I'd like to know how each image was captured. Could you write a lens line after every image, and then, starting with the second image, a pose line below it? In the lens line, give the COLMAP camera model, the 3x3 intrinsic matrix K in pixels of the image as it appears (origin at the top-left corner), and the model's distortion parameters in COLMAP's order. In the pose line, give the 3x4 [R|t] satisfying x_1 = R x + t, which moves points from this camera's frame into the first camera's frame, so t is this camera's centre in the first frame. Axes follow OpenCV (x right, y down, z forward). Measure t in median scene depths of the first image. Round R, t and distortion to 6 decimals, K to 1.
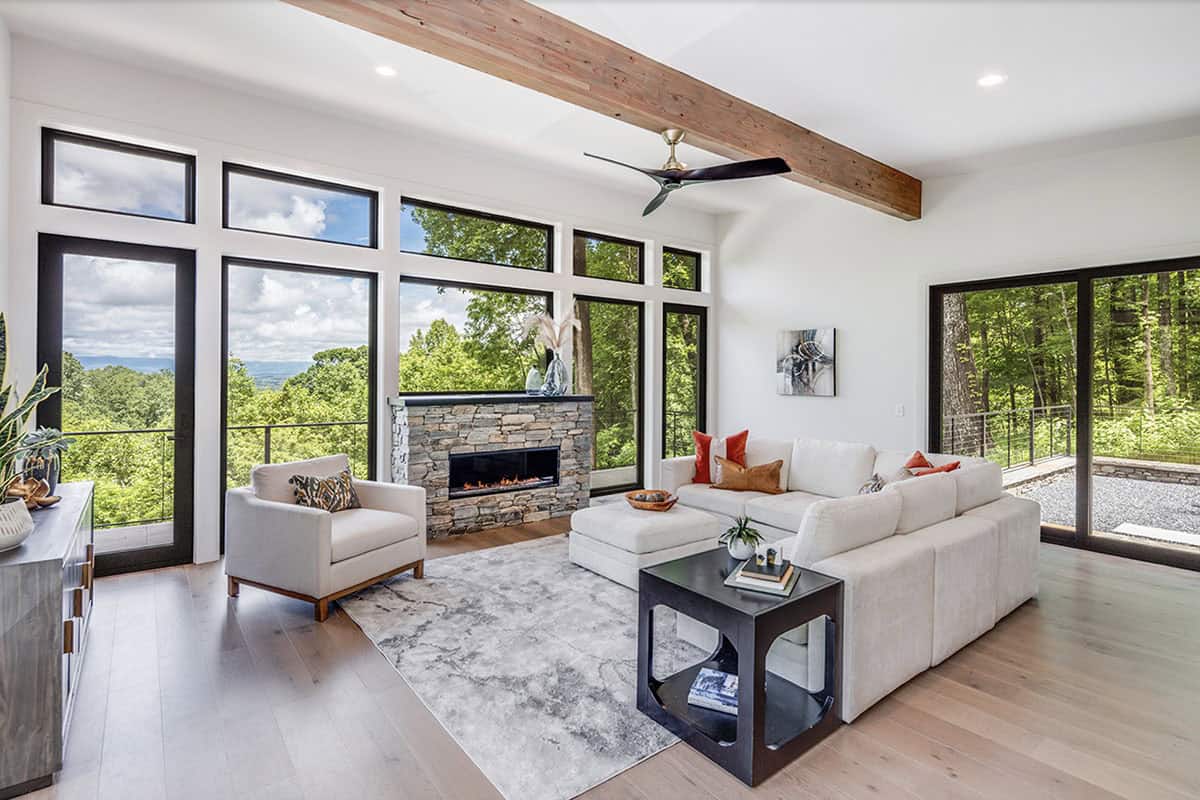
lens RADIAL K [[582.5, 0, 604.6], [0, 582.5, 370.2], [0, 0, 1]] dist [0.000106, -0.000481]
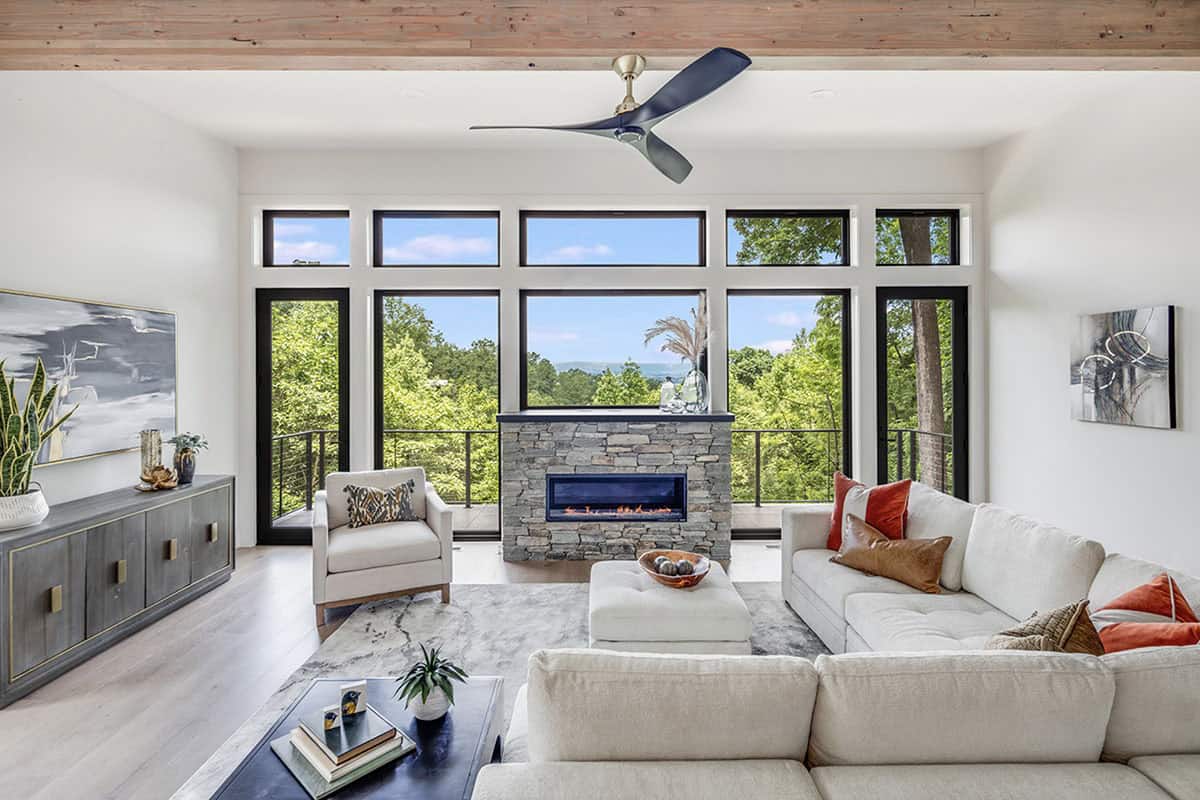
lens RADIAL K [[582.5, 0, 604.6], [0, 582.5, 370.2], [0, 0, 1]] dist [0.000106, -0.000481]
pose [[0.794197, -0.011519, -0.607552, 0.358641], [0.012648, 0.999917, -0.002425, -0.019322], [0.607529, -0.005758, 0.794277, 0.282058]]
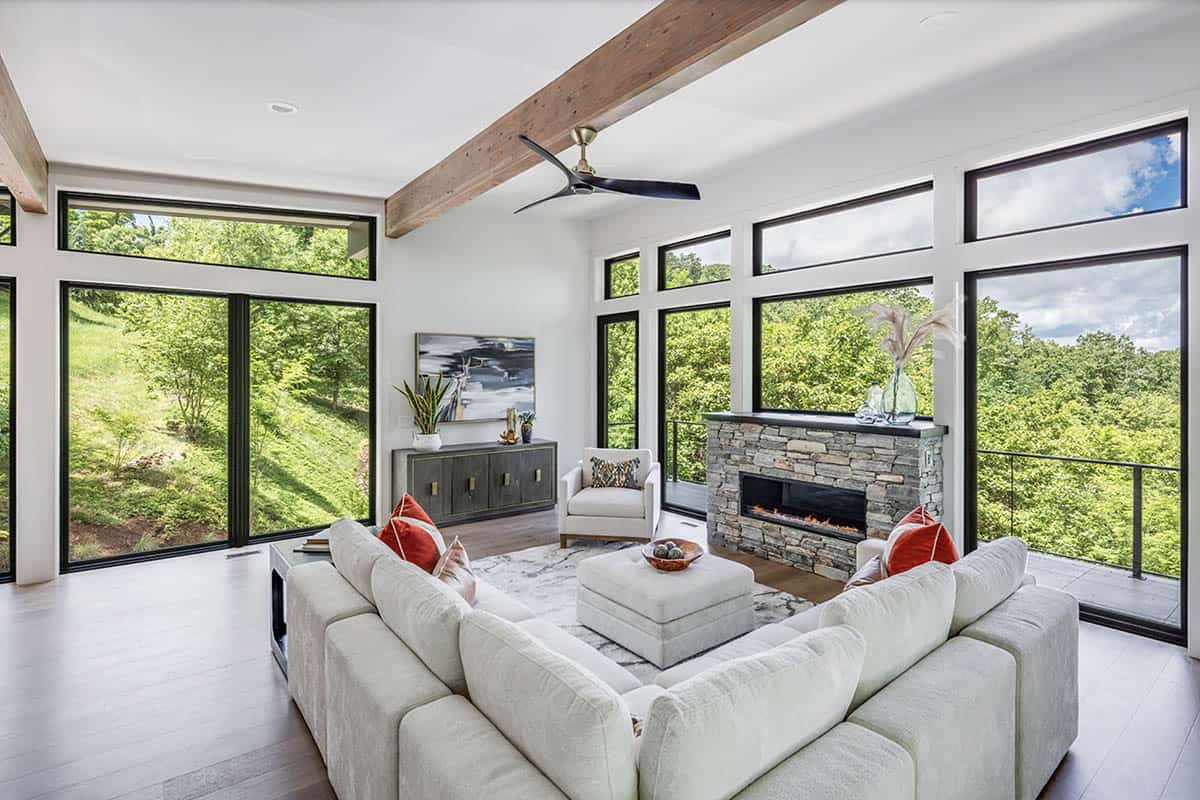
lens RADIAL K [[587.0, 0, 602.1], [0, 587.0, 373.6], [0, 0, 1]] dist [0.000877, -0.000149]
pose [[0.002173, -0.008138, -0.999965, 0.704311], [0.004626, 0.999956, -0.008128, -0.016588], [0.999987, -0.004608, 0.002211, 0.702575]]
